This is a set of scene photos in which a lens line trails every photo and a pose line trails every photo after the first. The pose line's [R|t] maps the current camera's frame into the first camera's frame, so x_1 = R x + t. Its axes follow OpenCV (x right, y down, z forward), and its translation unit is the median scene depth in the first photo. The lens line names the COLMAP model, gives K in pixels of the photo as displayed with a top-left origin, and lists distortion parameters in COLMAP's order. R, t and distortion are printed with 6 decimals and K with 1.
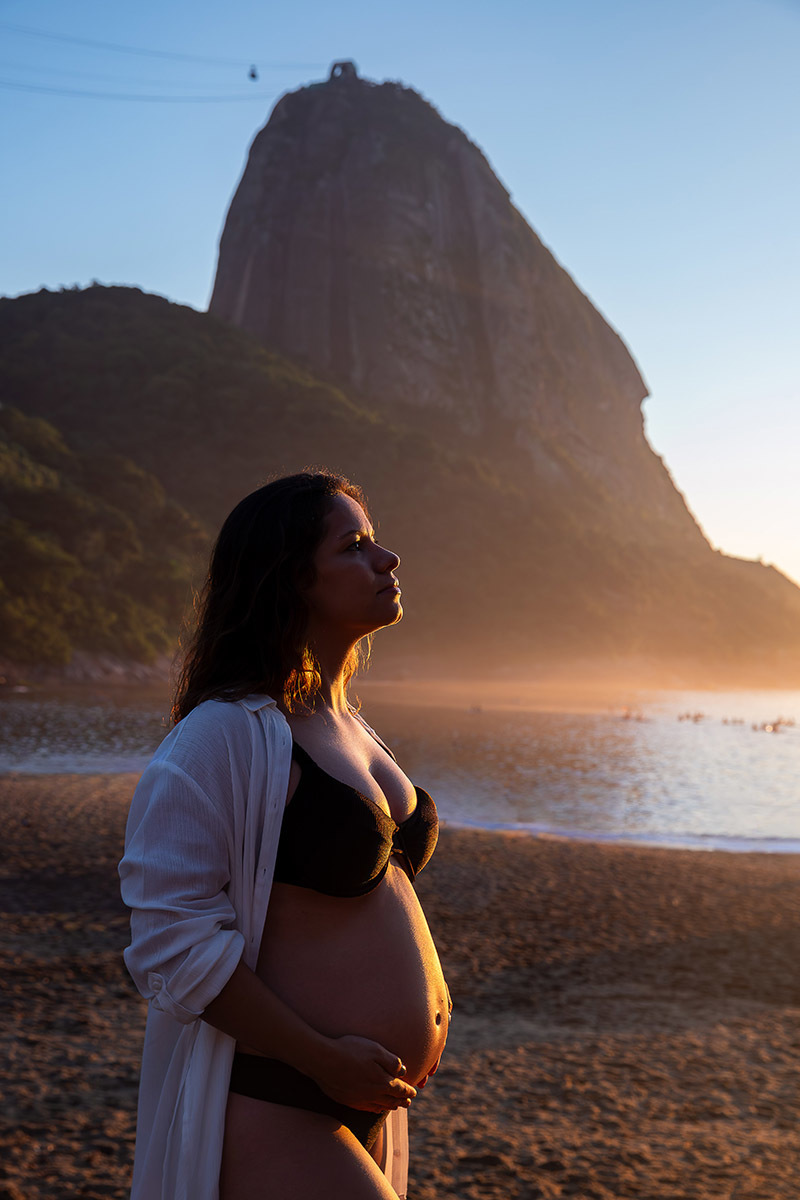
lens RADIAL K [[1722.0, 0, 398.6], [0, 1722.0, 646.4], [0, 0, 1]] dist [0.029869, 0.037001]
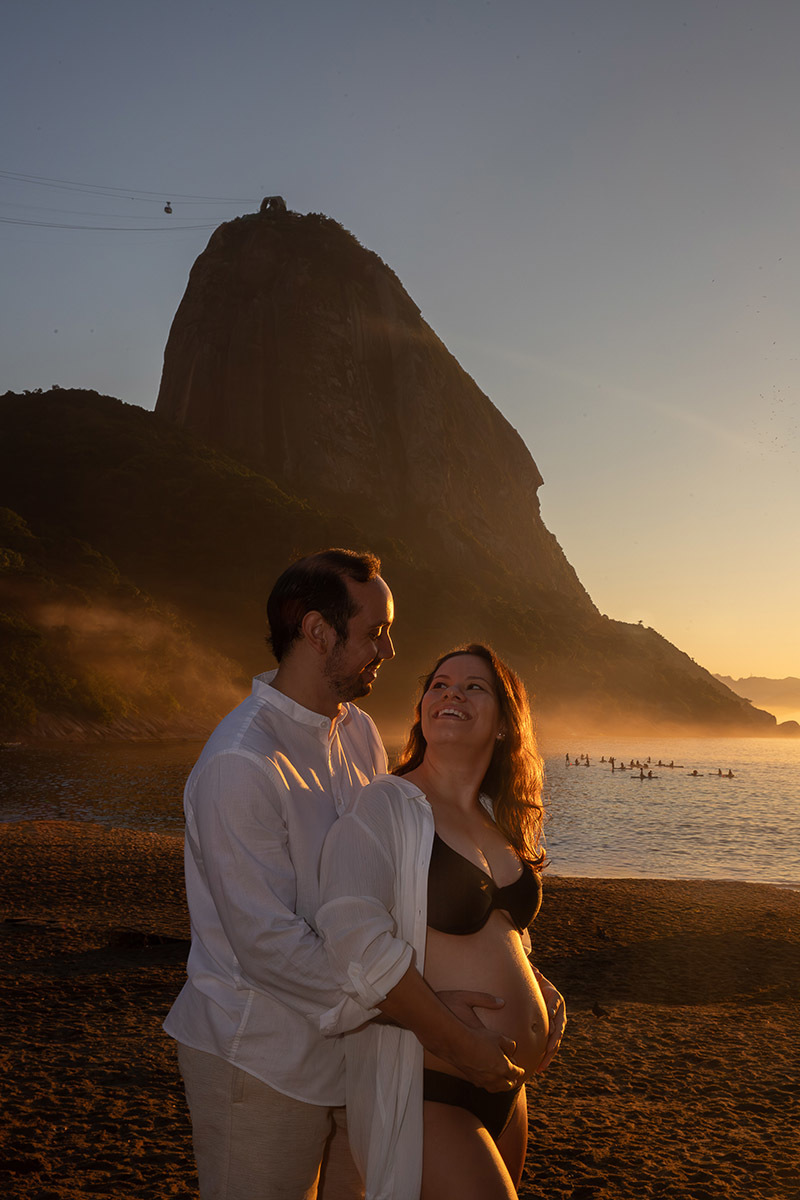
lens RADIAL K [[1522.7, 0, 400.0], [0, 1522.7, 600.0], [0, 0, 1]] dist [0.077309, 0.007942]
pose [[0.998735, -0.010591, 0.049145, -0.009067], [0.013874, 0.997661, -0.066940, -0.007454], [-0.048321, 0.067537, 0.996546, -0.099359]]
